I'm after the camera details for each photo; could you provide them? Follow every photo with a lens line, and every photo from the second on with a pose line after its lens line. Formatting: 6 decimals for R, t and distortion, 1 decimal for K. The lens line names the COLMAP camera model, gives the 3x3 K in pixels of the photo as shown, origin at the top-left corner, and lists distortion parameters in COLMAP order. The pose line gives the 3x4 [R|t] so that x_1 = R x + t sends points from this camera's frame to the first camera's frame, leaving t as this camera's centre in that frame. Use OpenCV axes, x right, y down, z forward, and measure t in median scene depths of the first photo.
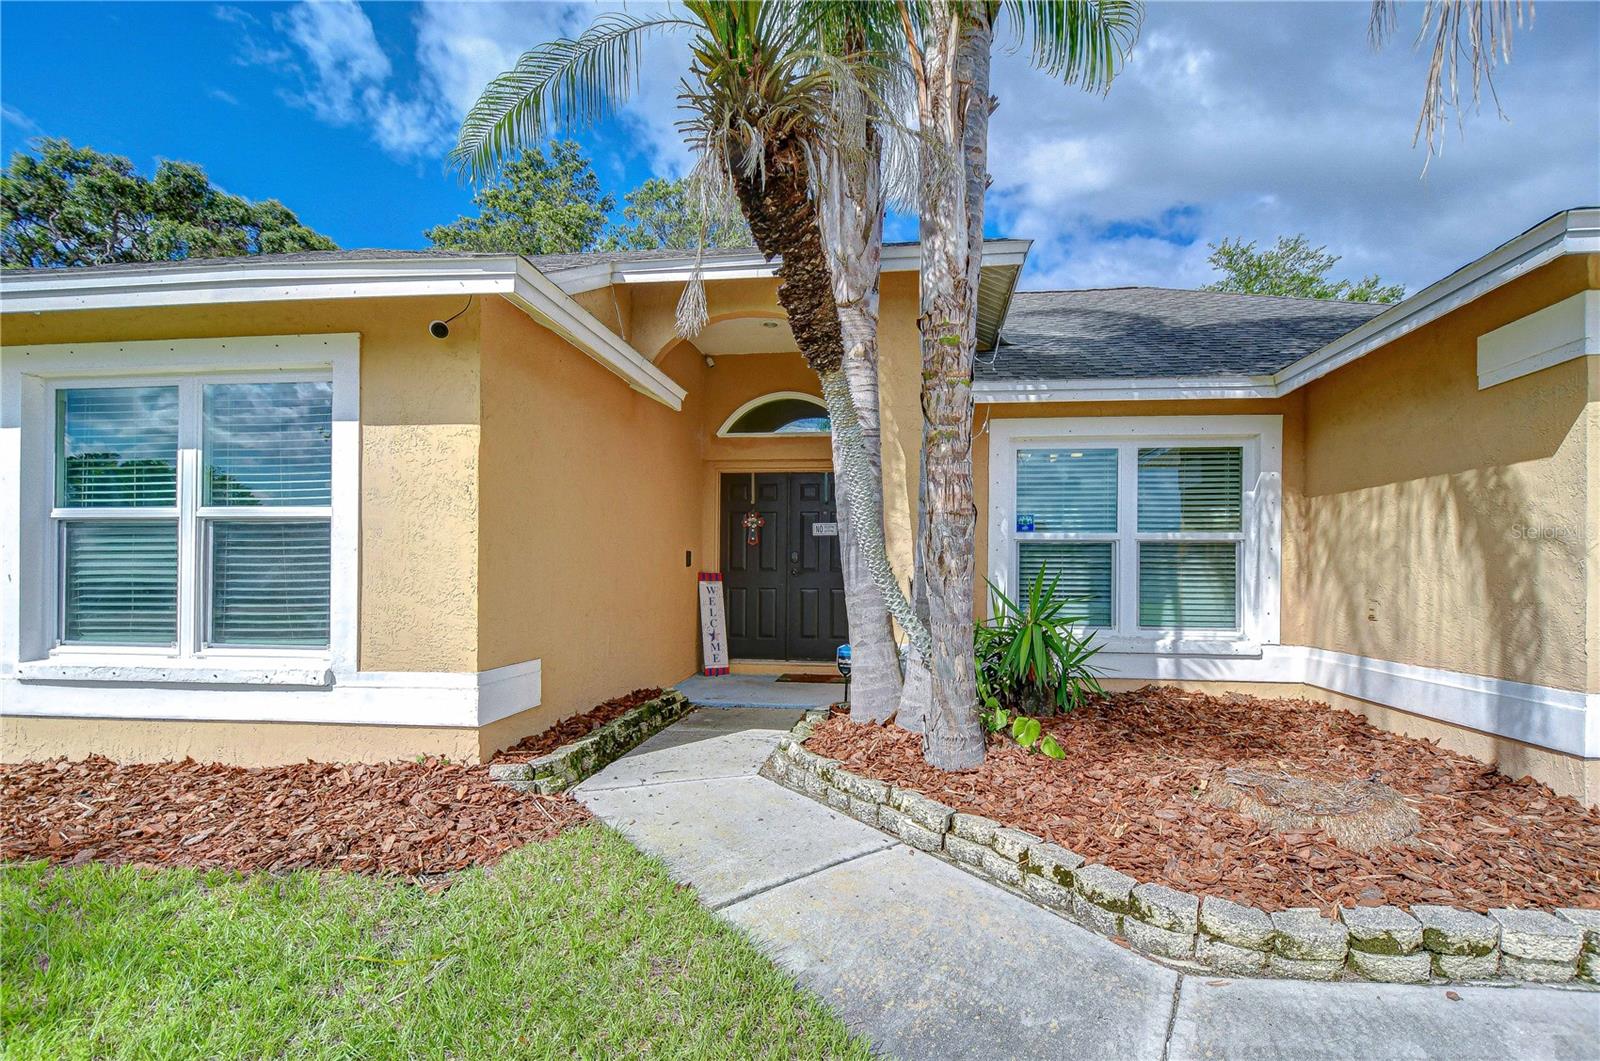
lens RADIAL K [[756.0, 0, 829.1], [0, 756.0, 567.9], [0, 0, 1]] dist [0.001734, 0.000413]
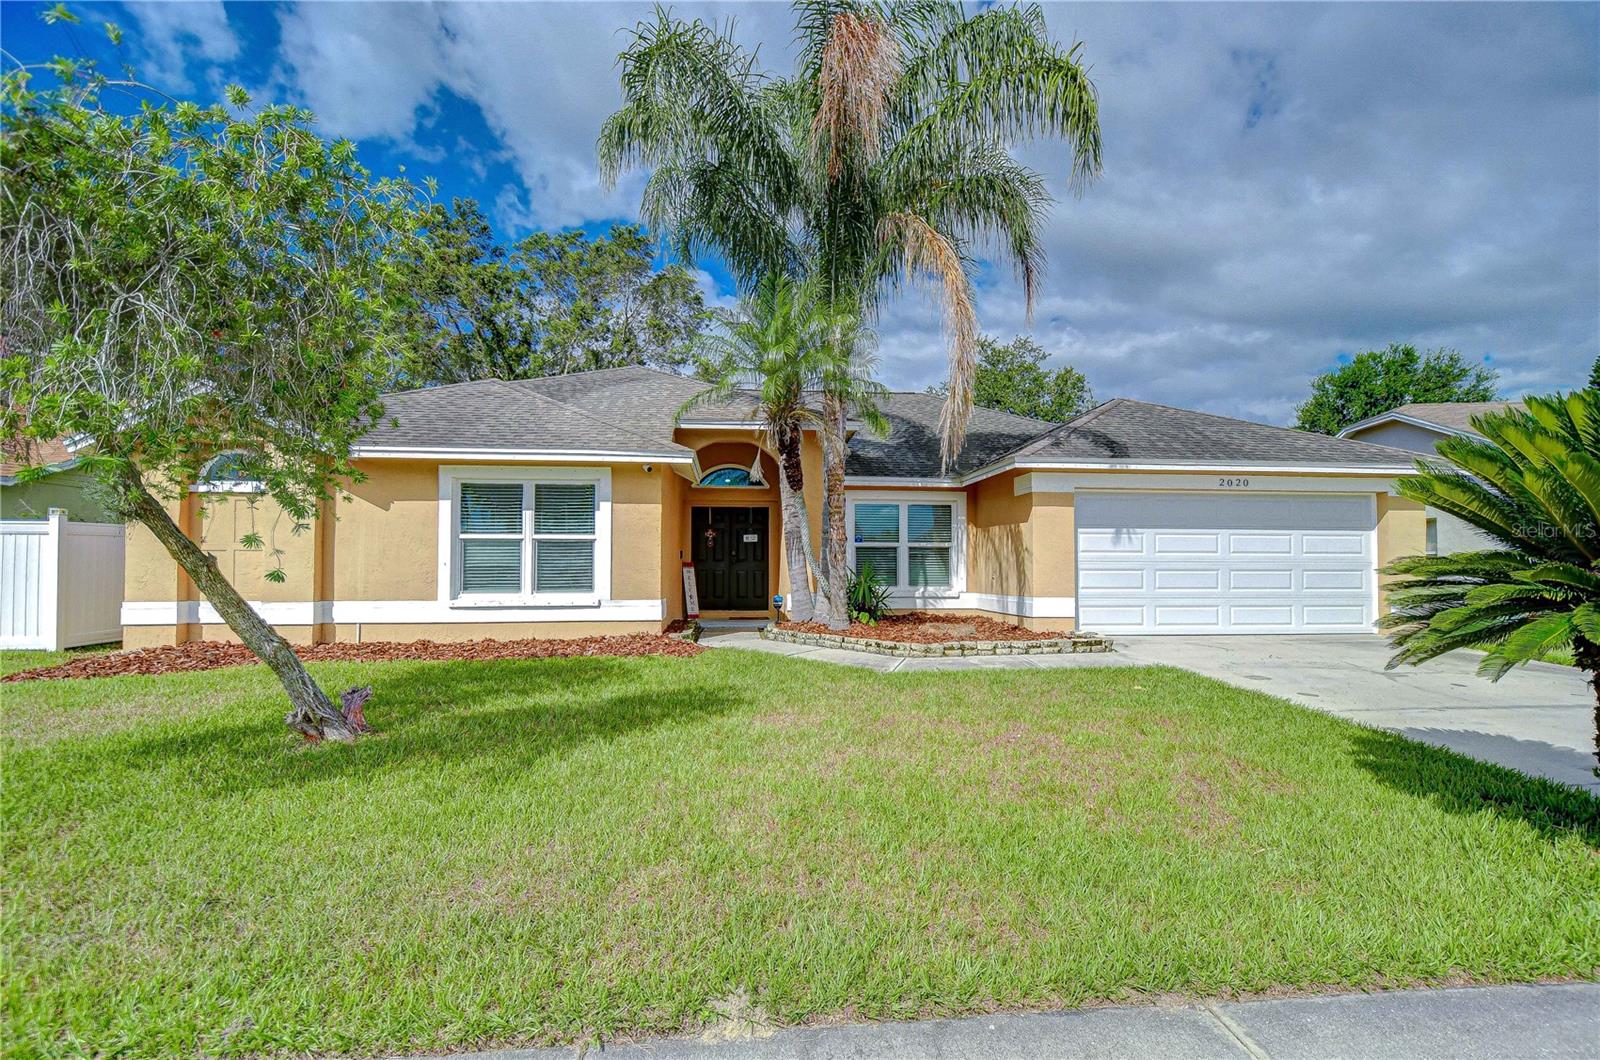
lens RADIAL K [[707.7, 0, 831.0], [0, 707.7, 540.3], [0, 0, 1]] dist [0.000866, 0.000052]
pose [[0.970939, 0.003847, 0.239297, -0.434087], [0.003187, 0.999574, -0.028998, 0.006765], [-0.239307, 0.028918, 0.970513, -1.355984]]
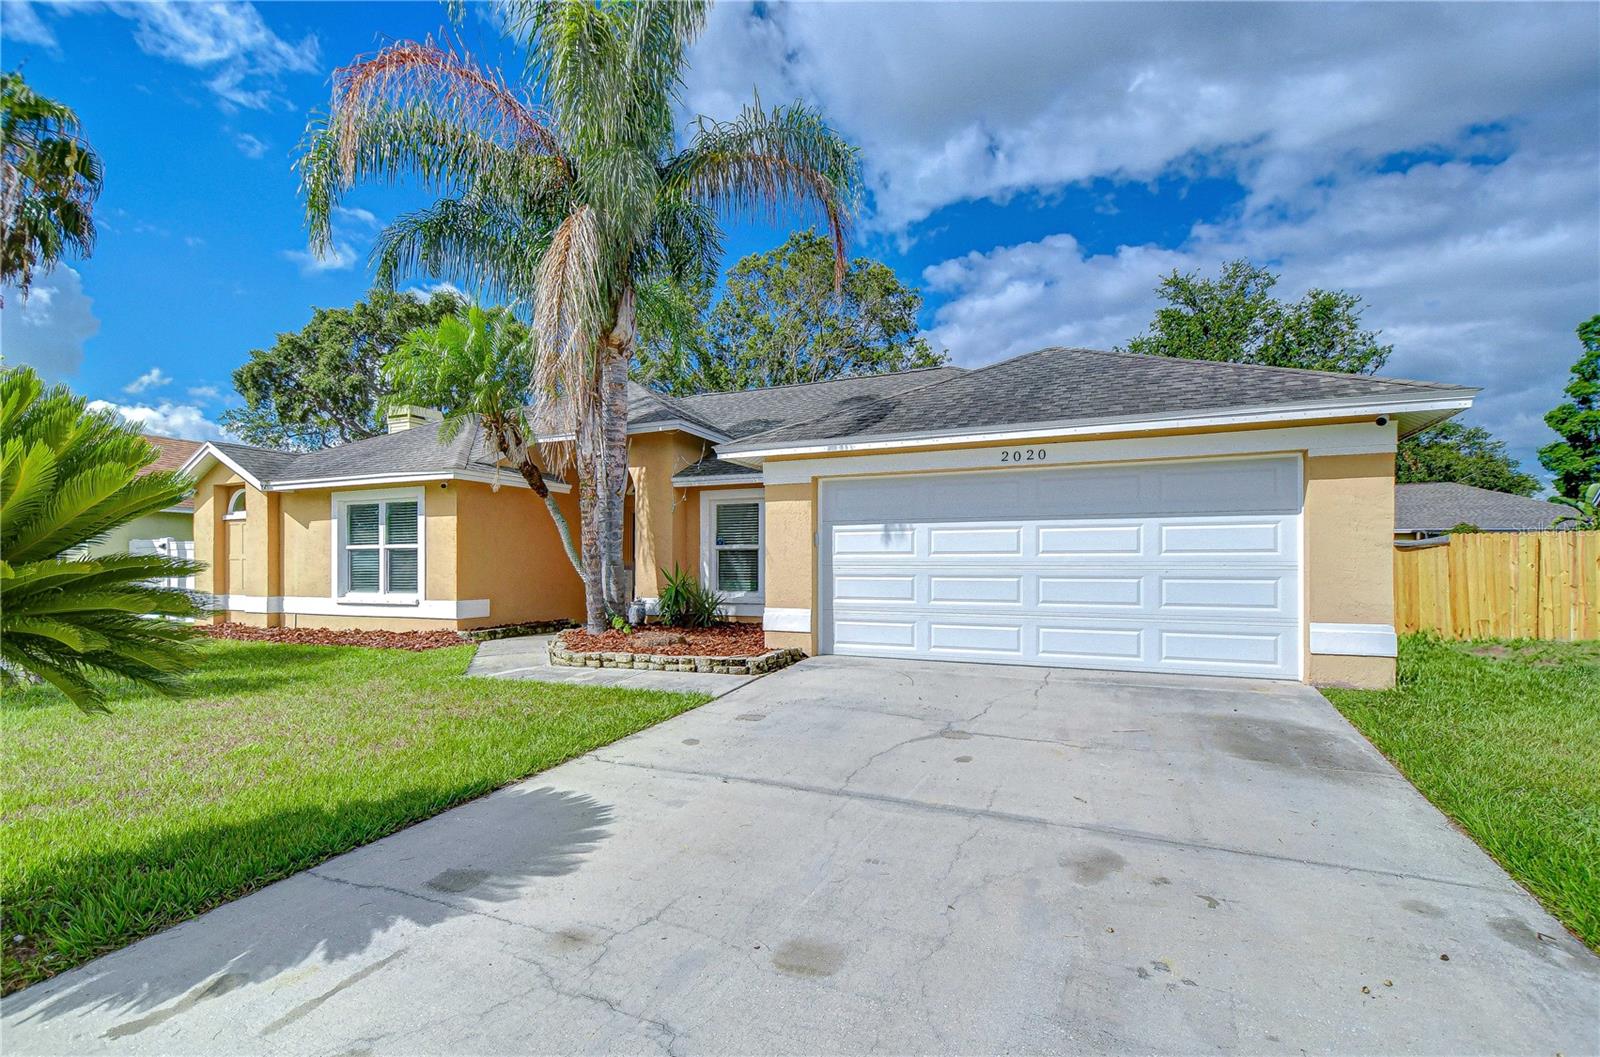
lens RADIAL K [[756.0, 0, 829.1], [0, 756.0, 565.9], [0, 0, 1]] dist [0.001734, 0.000413]
pose [[0.958747, -0.006781, -0.284181, 1.573039], [0.008766, 0.999945, 0.005715, 0.000075], [0.284126, -0.007970, 0.958754, -1.255956]]
